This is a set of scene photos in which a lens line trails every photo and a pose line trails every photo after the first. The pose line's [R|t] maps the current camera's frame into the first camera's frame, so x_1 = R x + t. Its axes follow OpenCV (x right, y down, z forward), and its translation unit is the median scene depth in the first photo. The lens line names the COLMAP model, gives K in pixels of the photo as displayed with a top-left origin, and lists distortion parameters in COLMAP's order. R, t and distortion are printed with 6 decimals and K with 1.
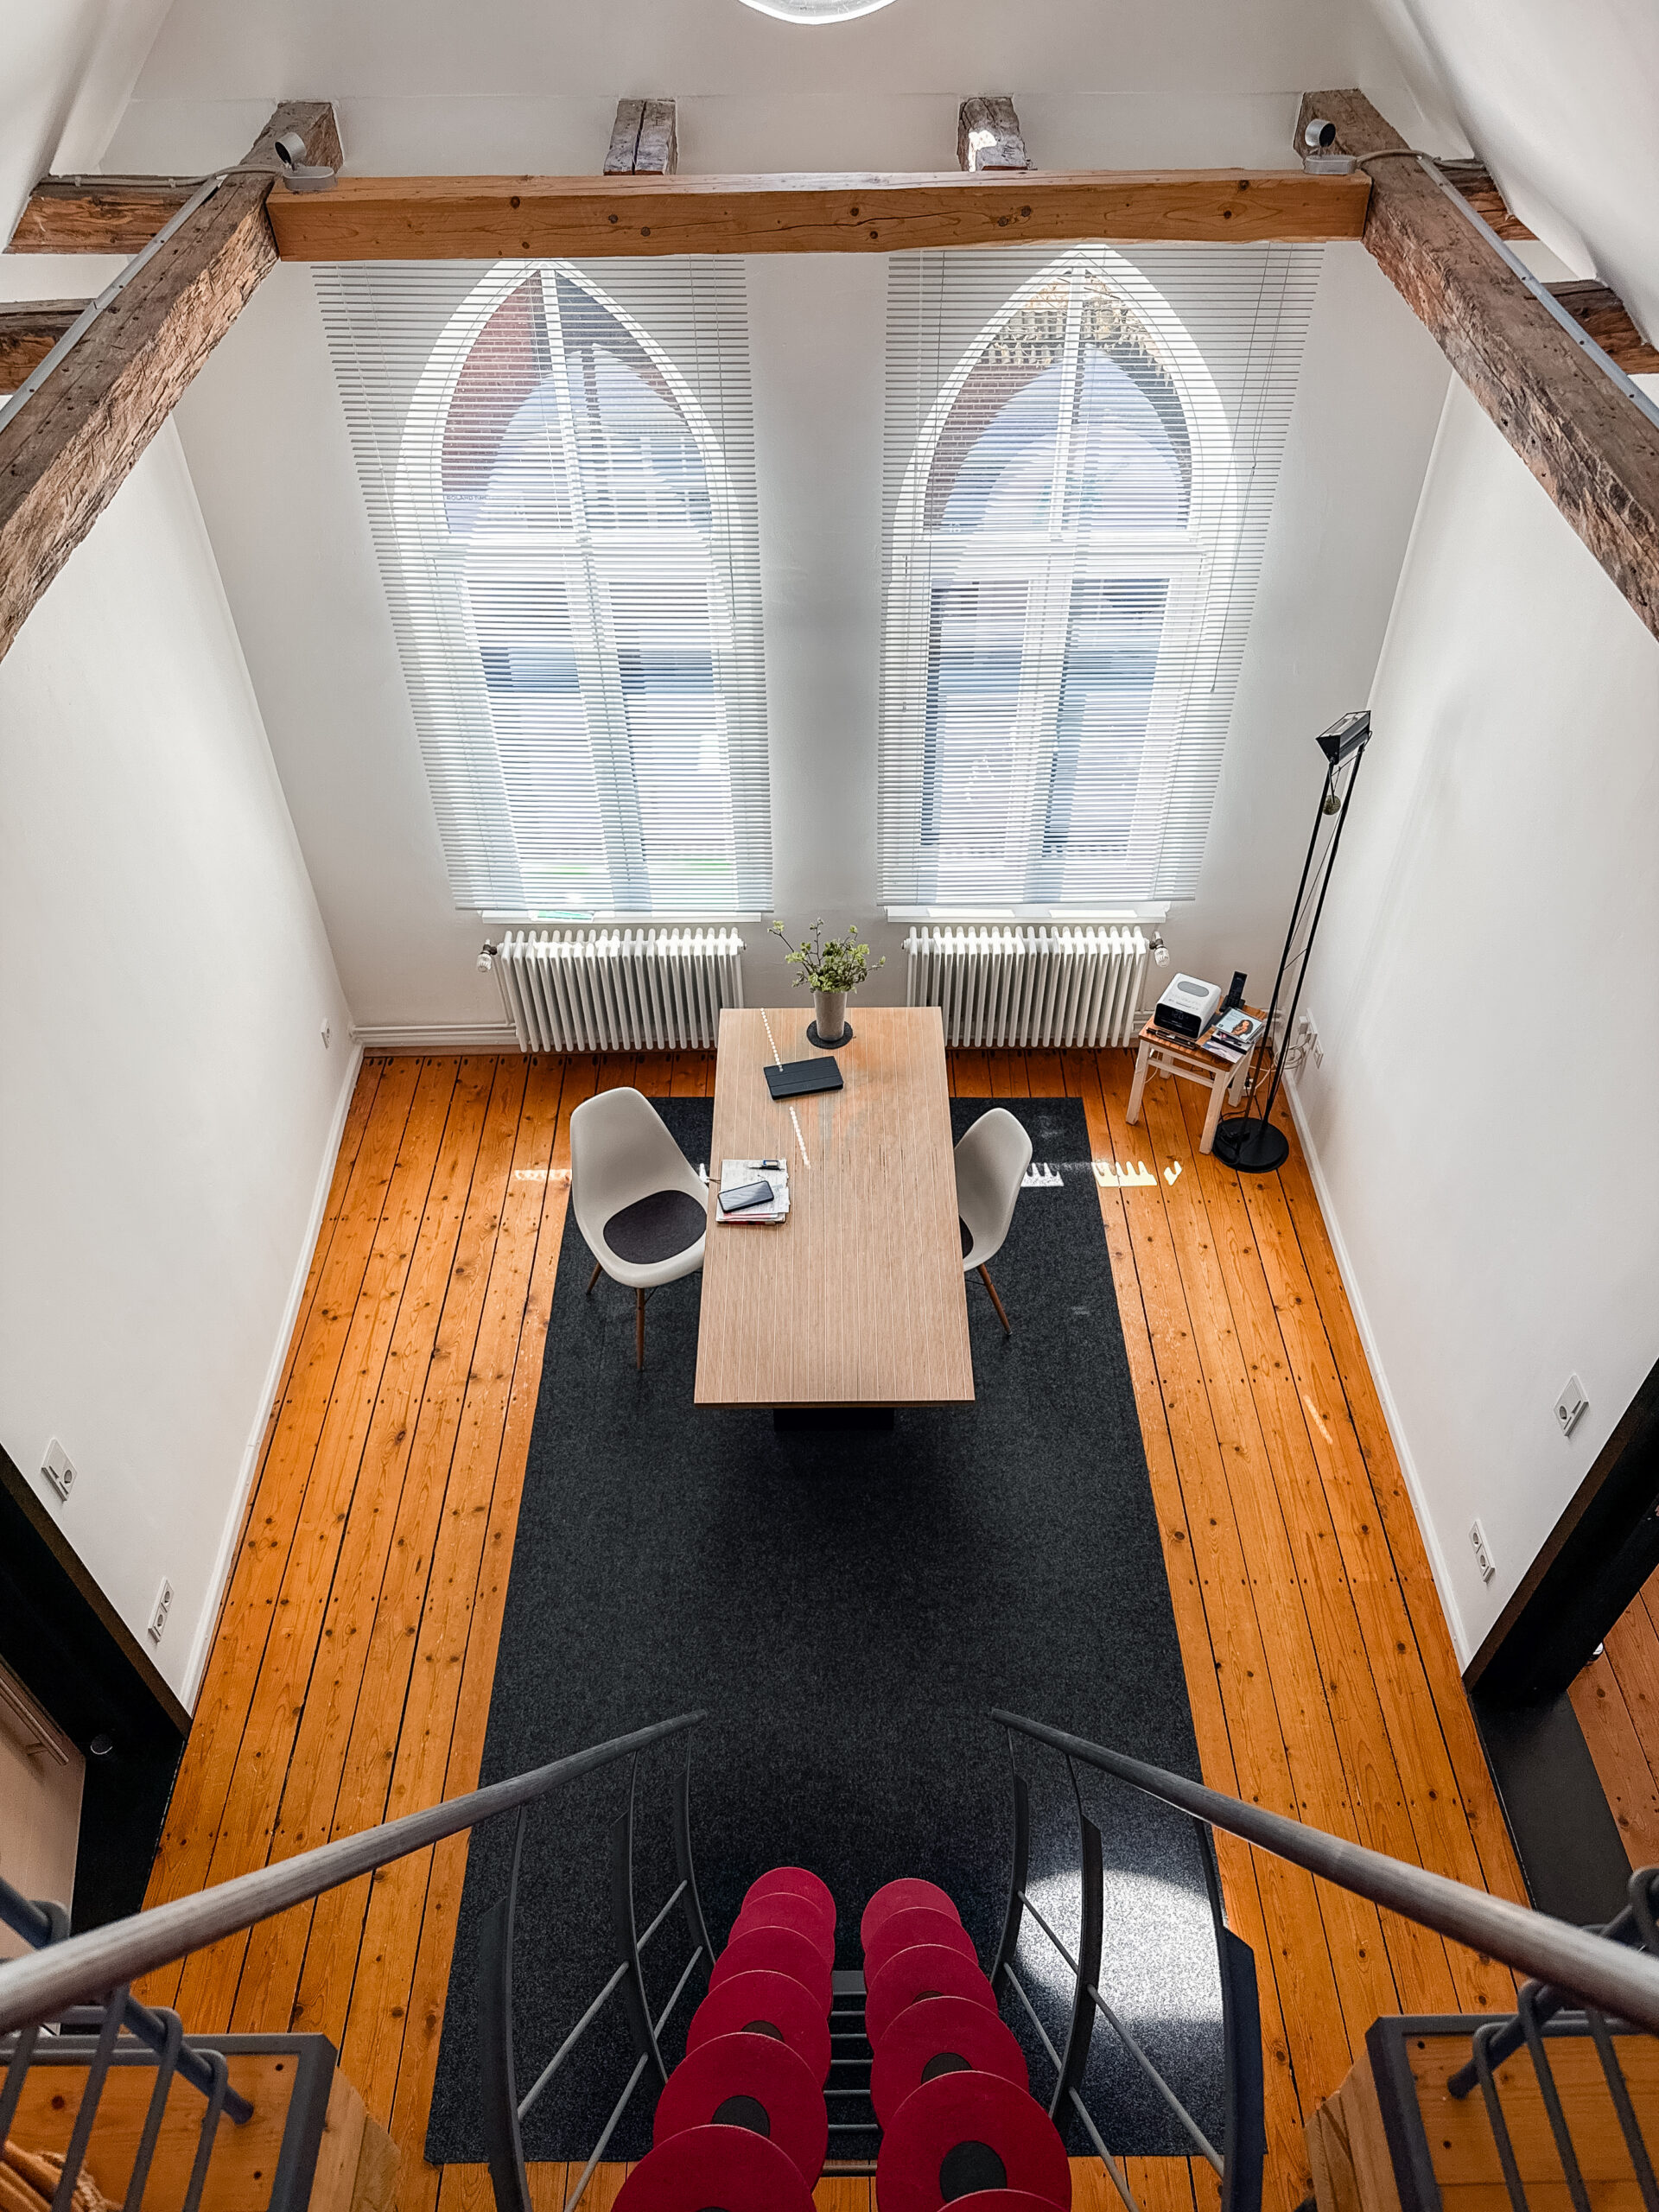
lens RADIAL K [[1577.5, 0, 845.4], [0, 1577.5, 1108.4], [0, 0, 1]] dist [0.098393, -0.119934]
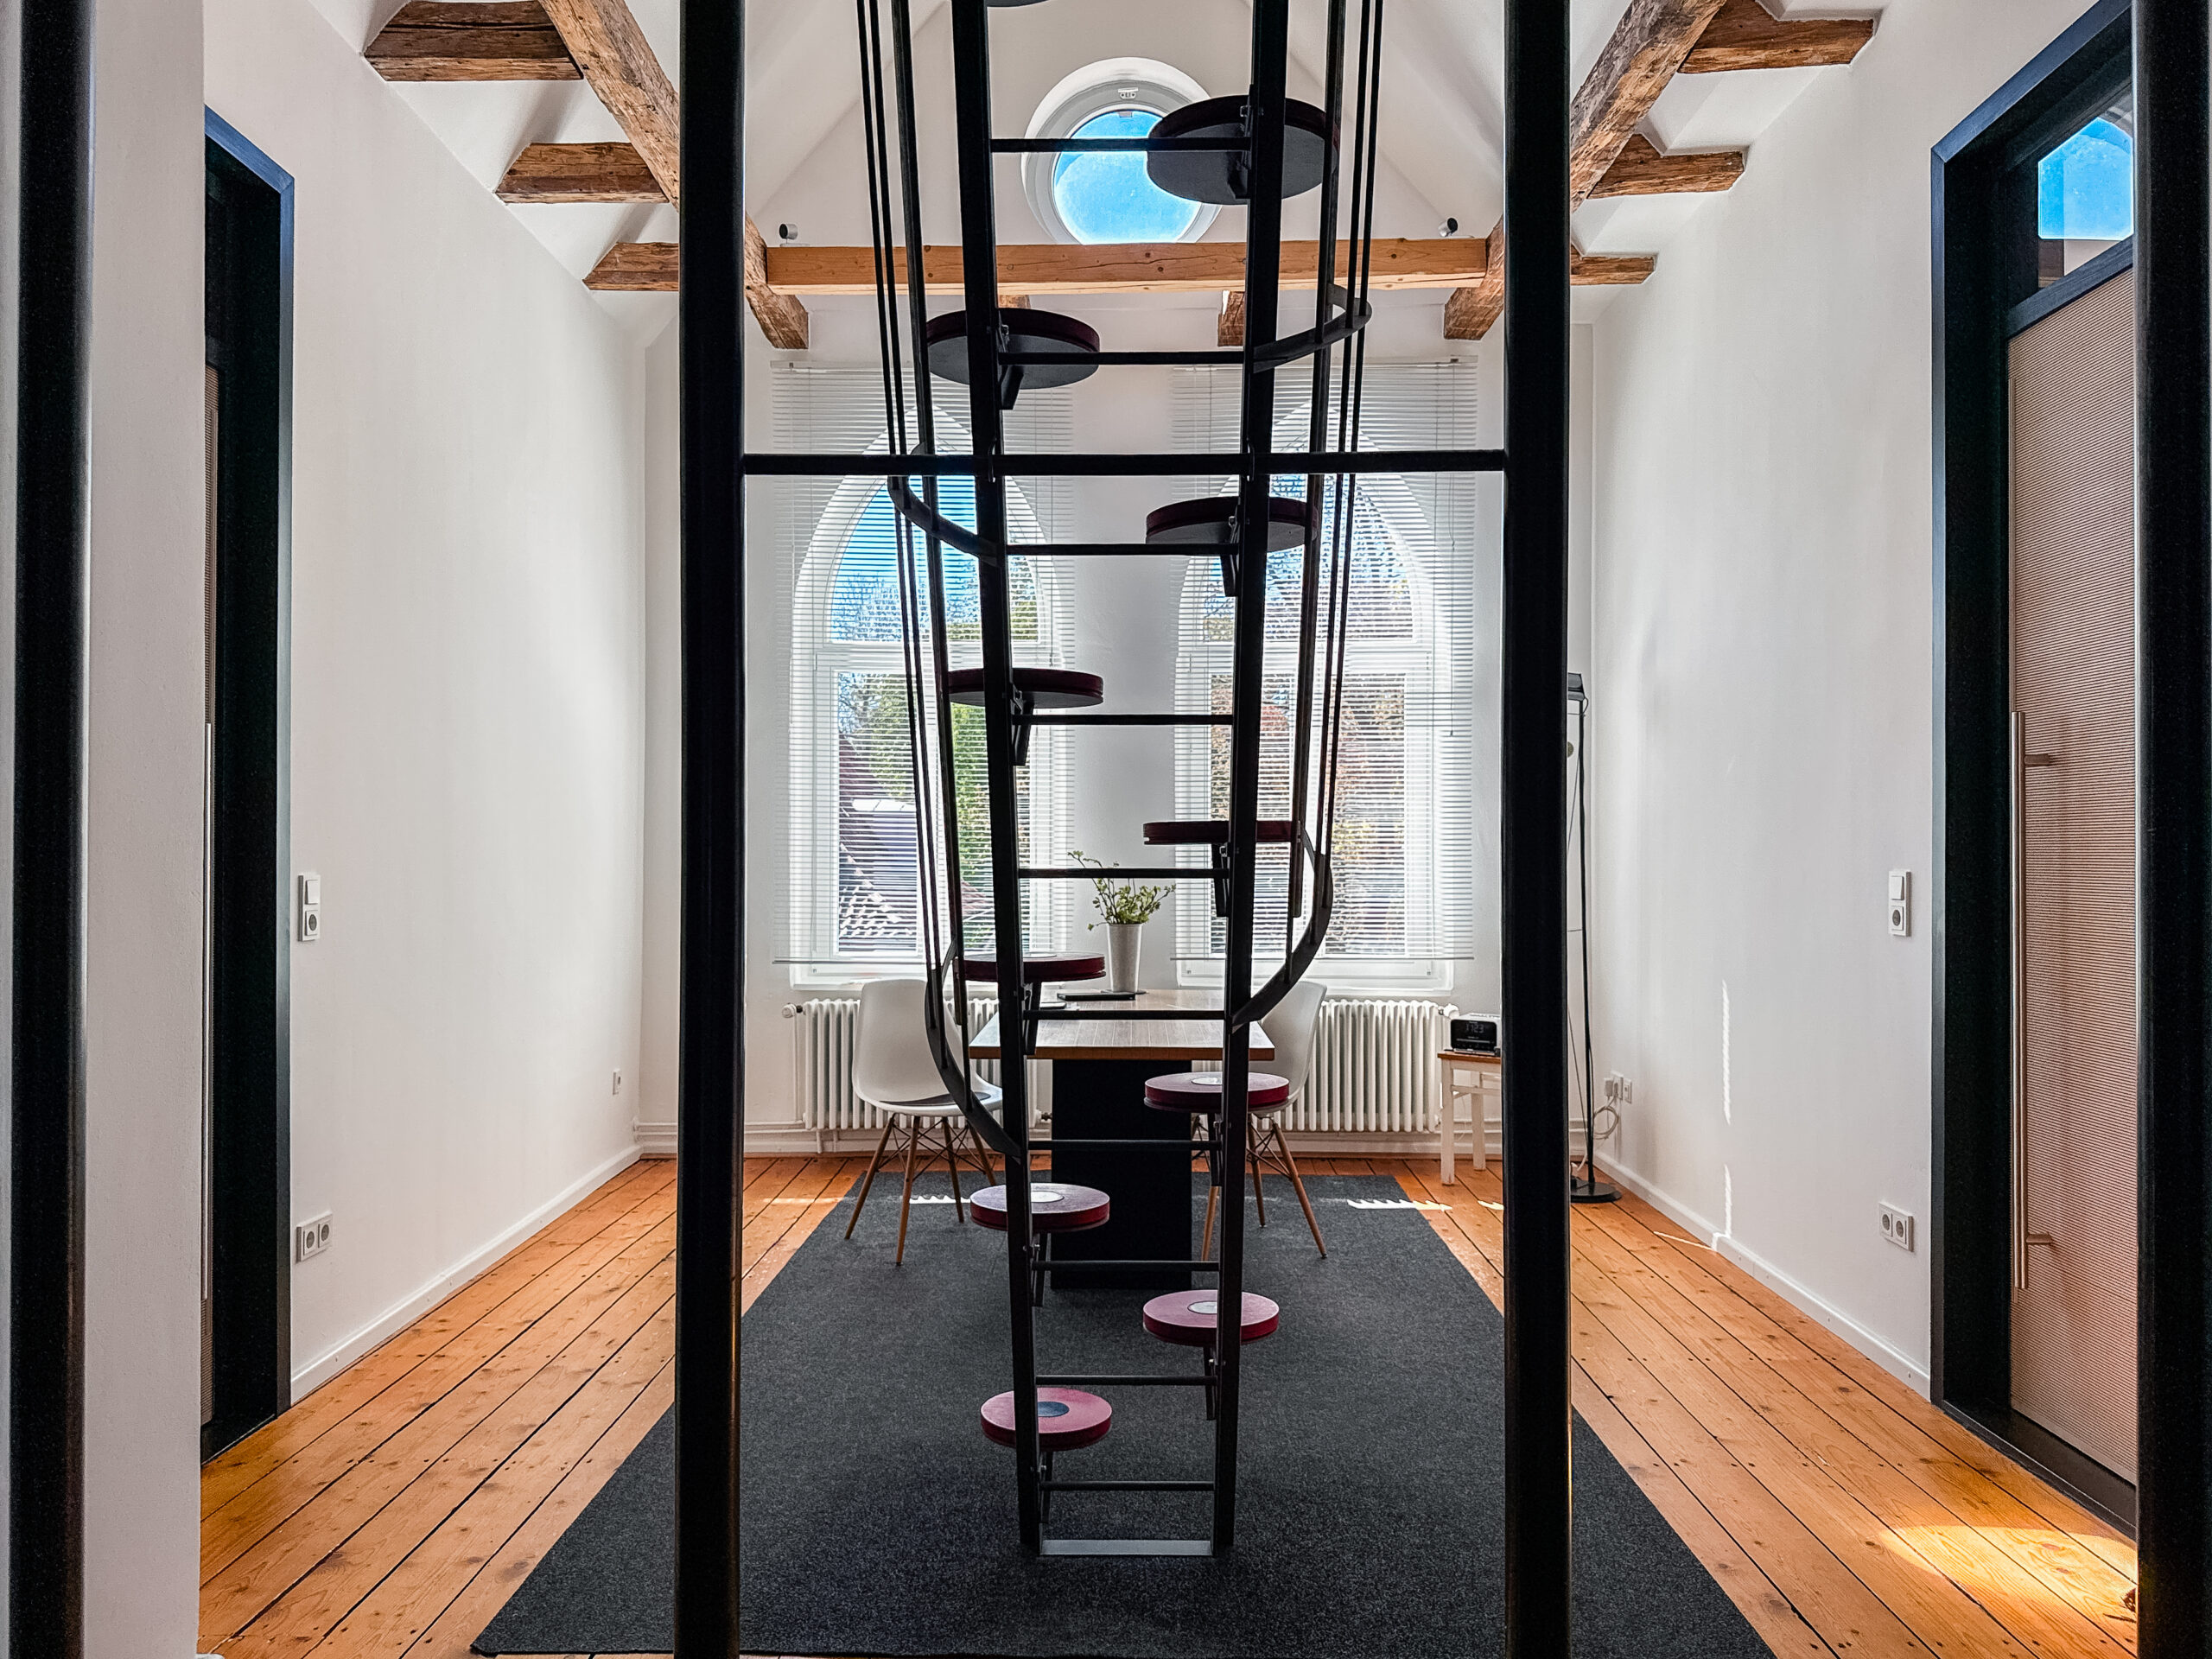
lens RADIAL K [[1577.5, 0, 1109.8], [0, 1577.5, 839.8], [0, 0, 1]] dist [0.098393, -0.119934]
pose [[0.999627, 0.004534, -0.026935, 0.009305], [-0.022290, 0.705334, -0.708525, 0.662267], [0.015786, 0.708861, 0.705172, 0.237076]]
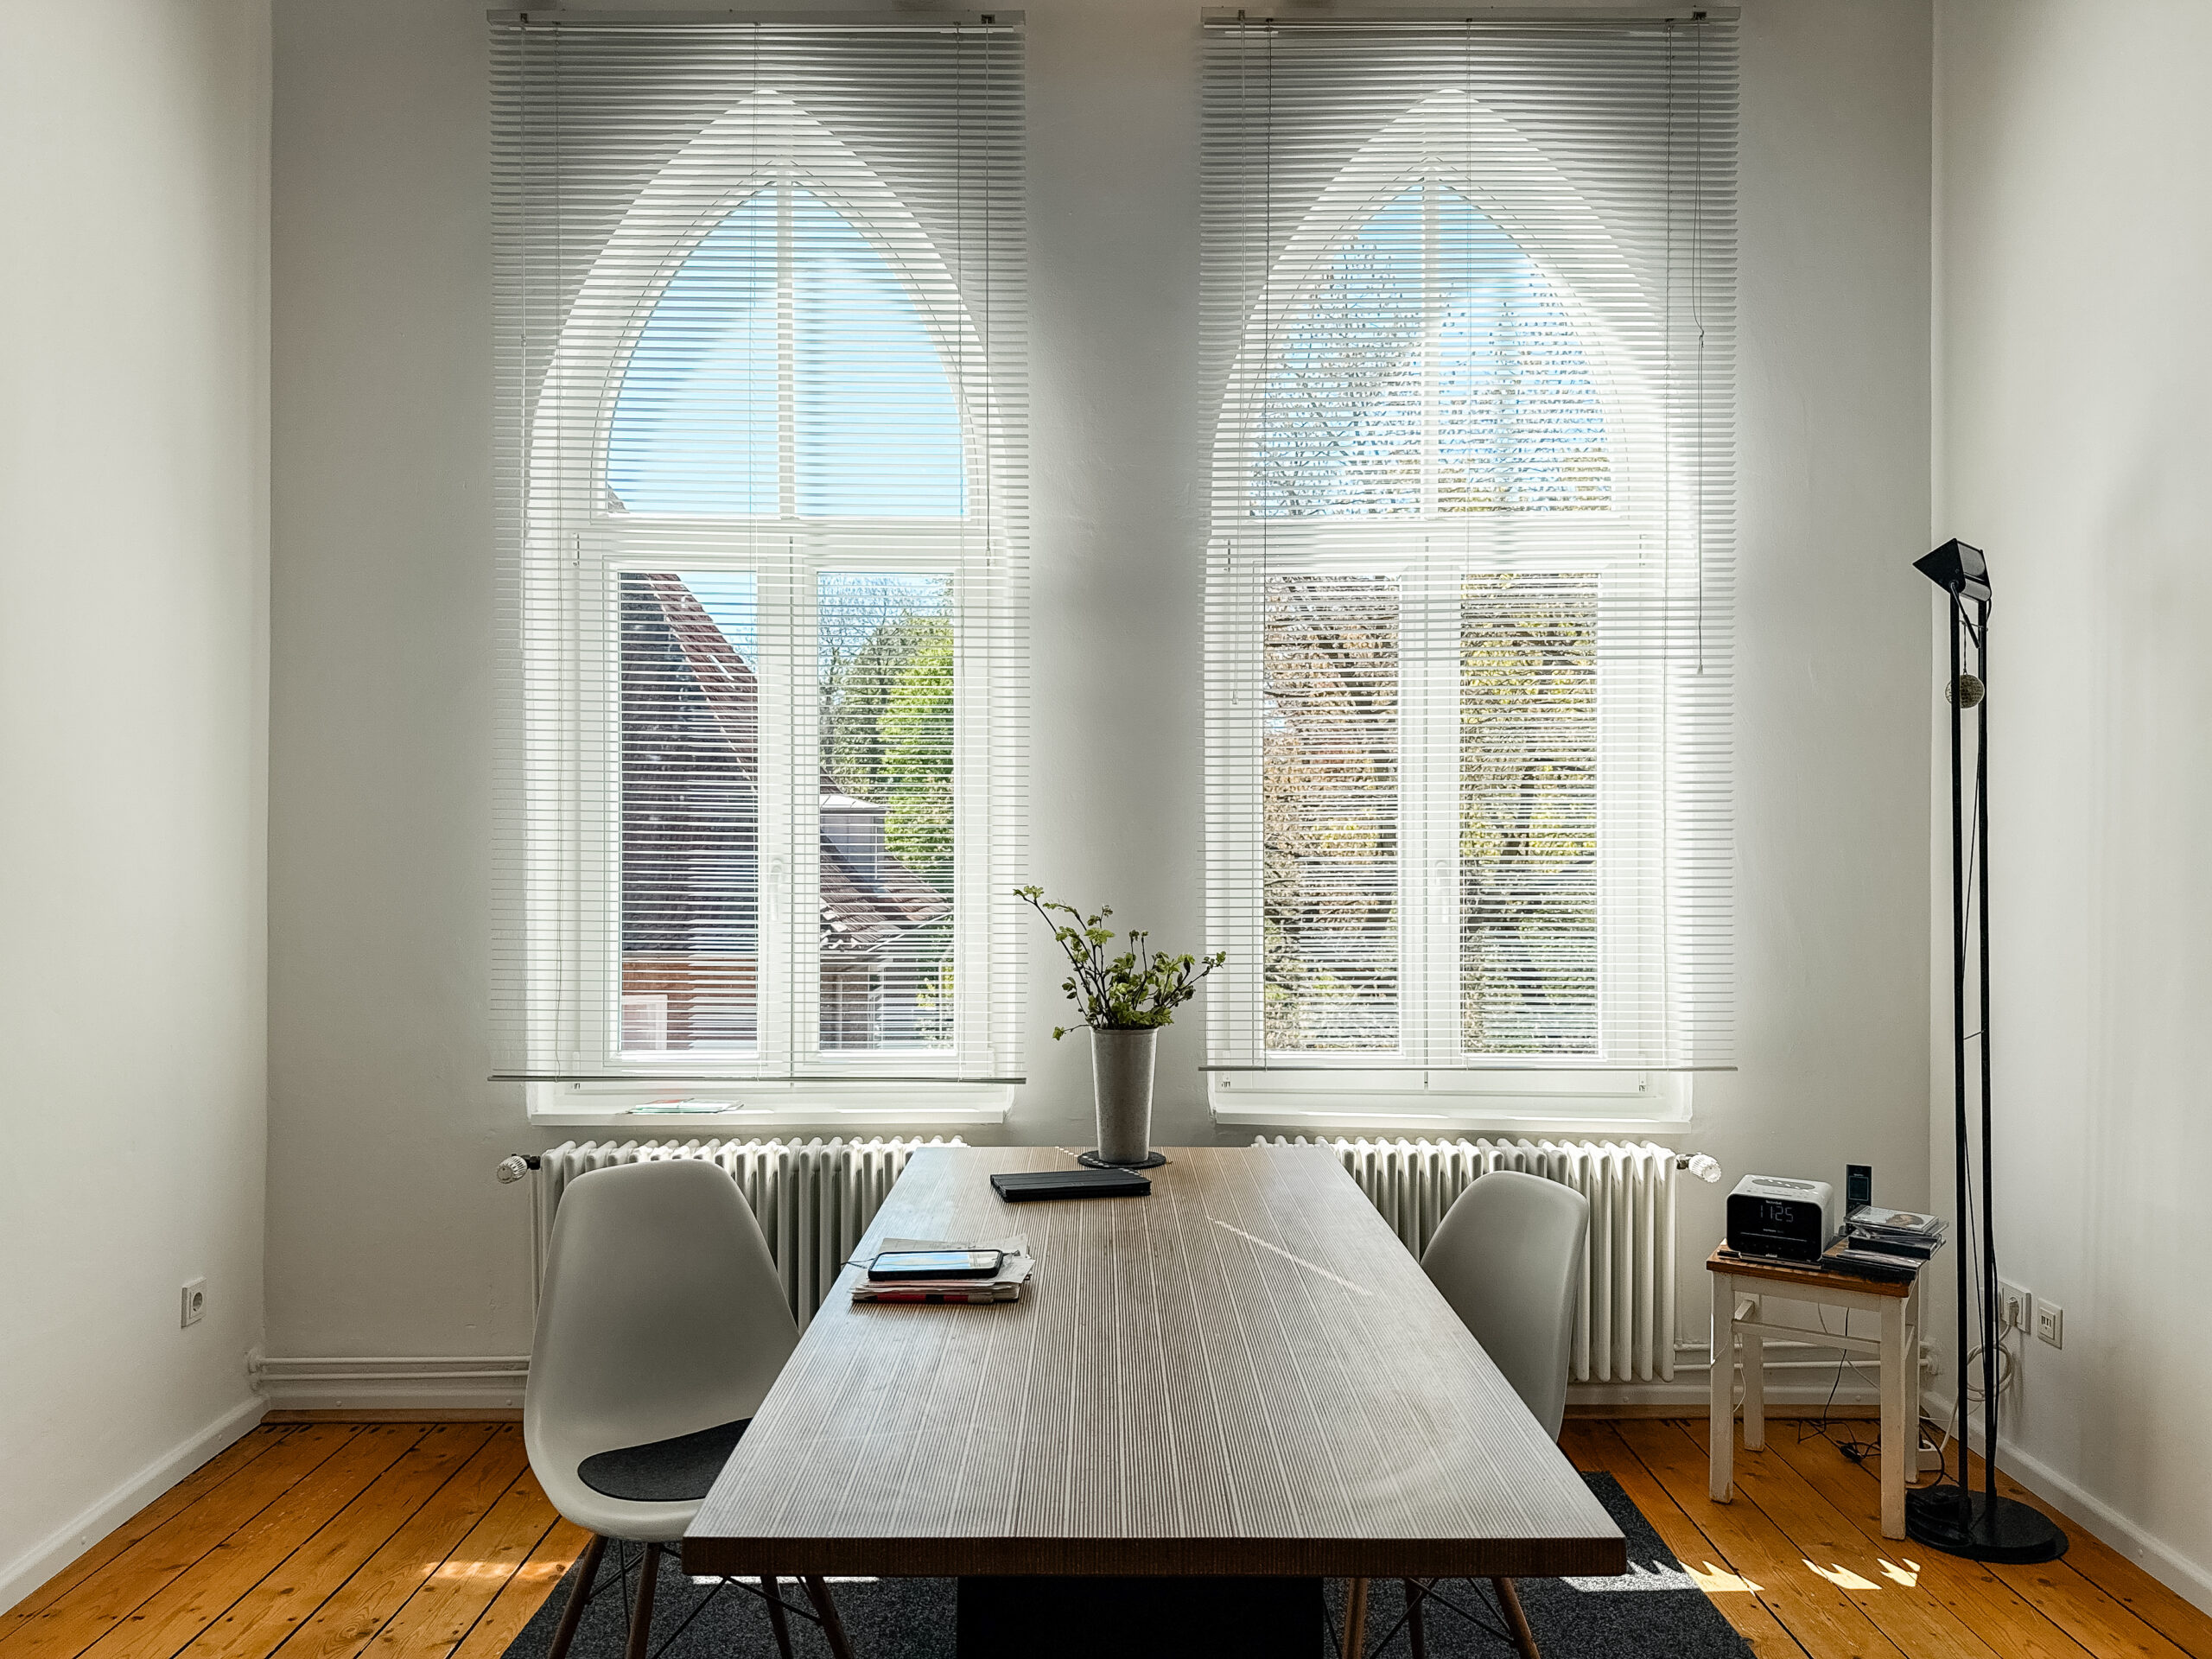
lens RADIAL K [[1576.4, 0, 1106.0], [0, 1576.4, 829.5], [0, 0, 1]] dist [0.002578, 0.001354]
pose [[0.999960, 0.004011, -0.008024, -0.012610], [-0.008531, 0.701880, -0.712244, 0.267786], [0.002775, 0.712284, 0.701886, 0.615547]]
